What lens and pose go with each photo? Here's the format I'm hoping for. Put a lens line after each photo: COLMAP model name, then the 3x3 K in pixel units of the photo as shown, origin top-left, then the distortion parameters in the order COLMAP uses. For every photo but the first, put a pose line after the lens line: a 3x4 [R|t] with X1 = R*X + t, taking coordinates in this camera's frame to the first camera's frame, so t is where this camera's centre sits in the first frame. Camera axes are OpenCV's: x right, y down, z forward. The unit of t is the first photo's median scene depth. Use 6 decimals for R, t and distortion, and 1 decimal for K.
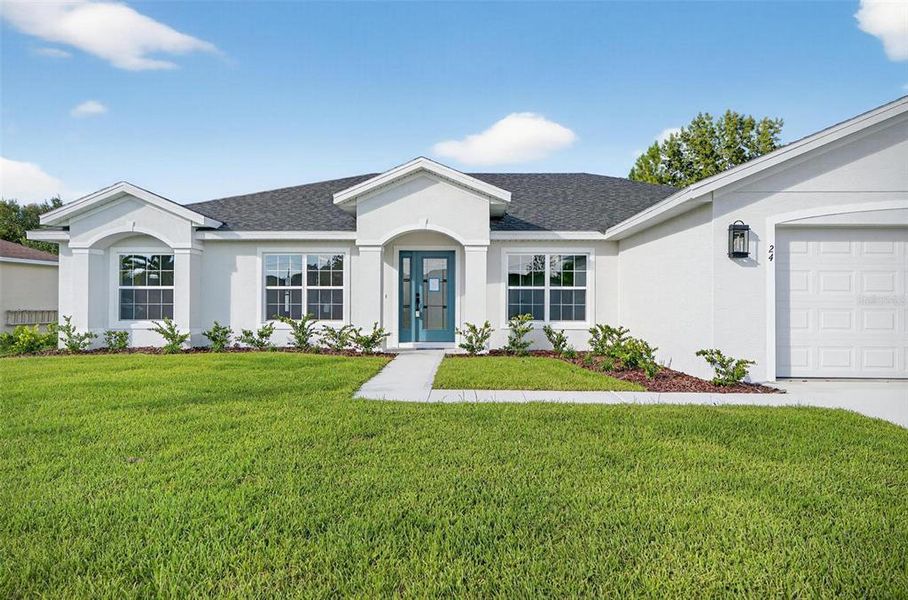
lens RADIAL K [[567.8, 0, 460.4], [0, 567.8, 296.4], [0, 0, 1]] dist [0.001128, 0.009954]
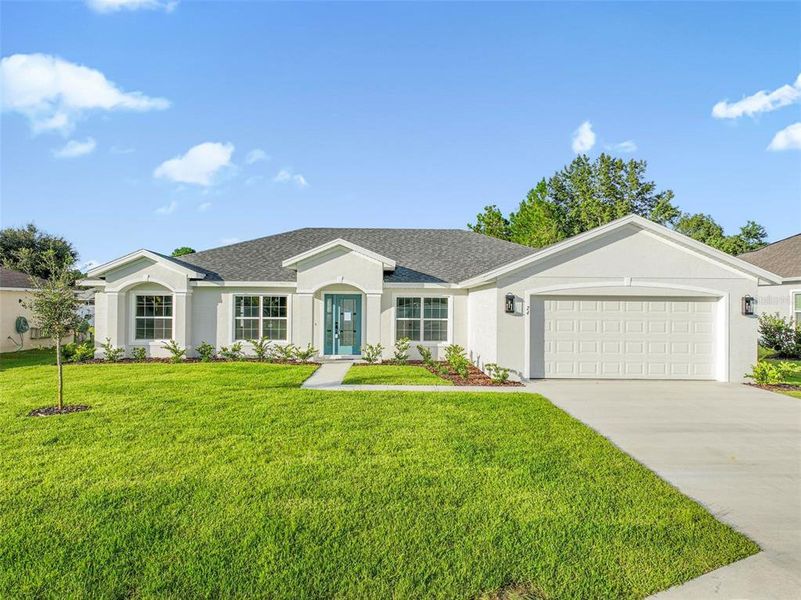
lens RADIAL K [[528.5, 0, 401.5], [0, 528.5, 300.7], [0, 0, 1]] dist [-0.002330, 0.012932]
pose [[0.999267, 0.005974, 0.037810, 0.045426], [-0.005909, 0.999981, -0.001834, -0.063505], [-0.037821, 0.001609, 0.999283, -0.428159]]
